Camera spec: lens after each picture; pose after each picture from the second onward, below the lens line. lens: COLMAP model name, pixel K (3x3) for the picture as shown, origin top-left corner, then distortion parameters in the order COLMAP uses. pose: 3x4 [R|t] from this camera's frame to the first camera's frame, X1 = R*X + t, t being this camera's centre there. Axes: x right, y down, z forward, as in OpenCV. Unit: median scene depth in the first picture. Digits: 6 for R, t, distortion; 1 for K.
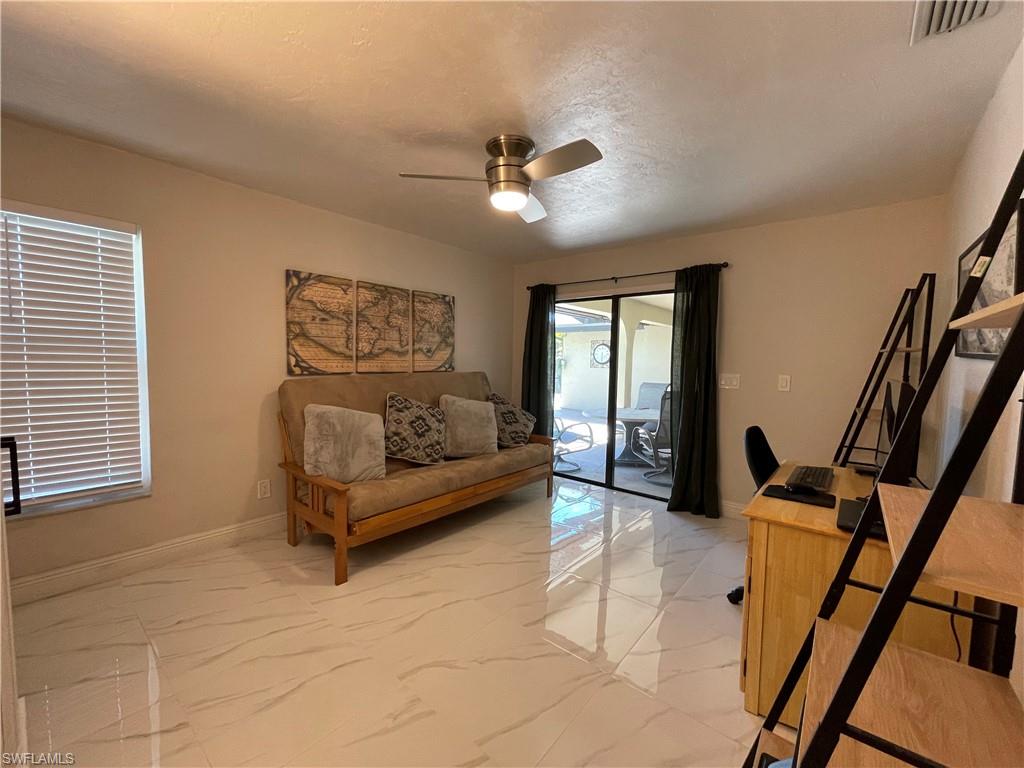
lens RADIAL K [[413.7, 0, 508.4], [0, 413.7, 386.2], [0, 0, 1]] dist [-0.003805, 0.002009]
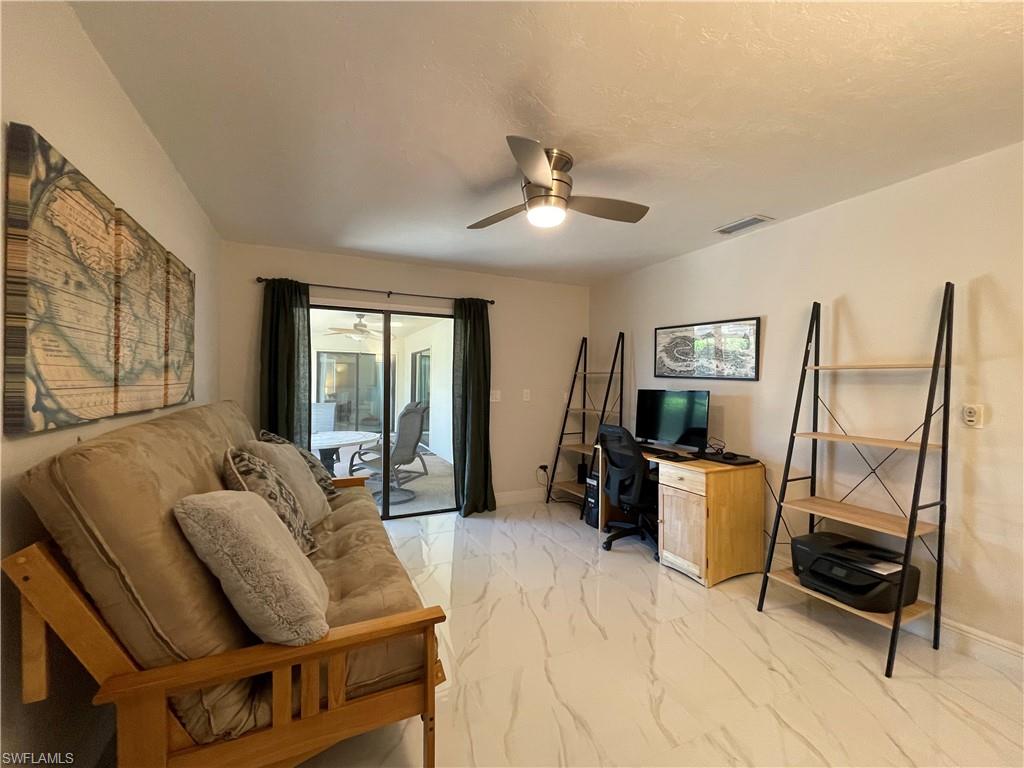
lens RADIAL K [[413.7, 0, 505.9], [0, 413.7, 386.7], [0, 0, 1]] dist [-0.003805, 0.002009]
pose [[0.435214, -0.026313, 0.899942, -0.558288], [0.059979, 0.998200, 0.000180, -0.036863], [-0.898327, 0.053899, 0.436009, 0.421704]]
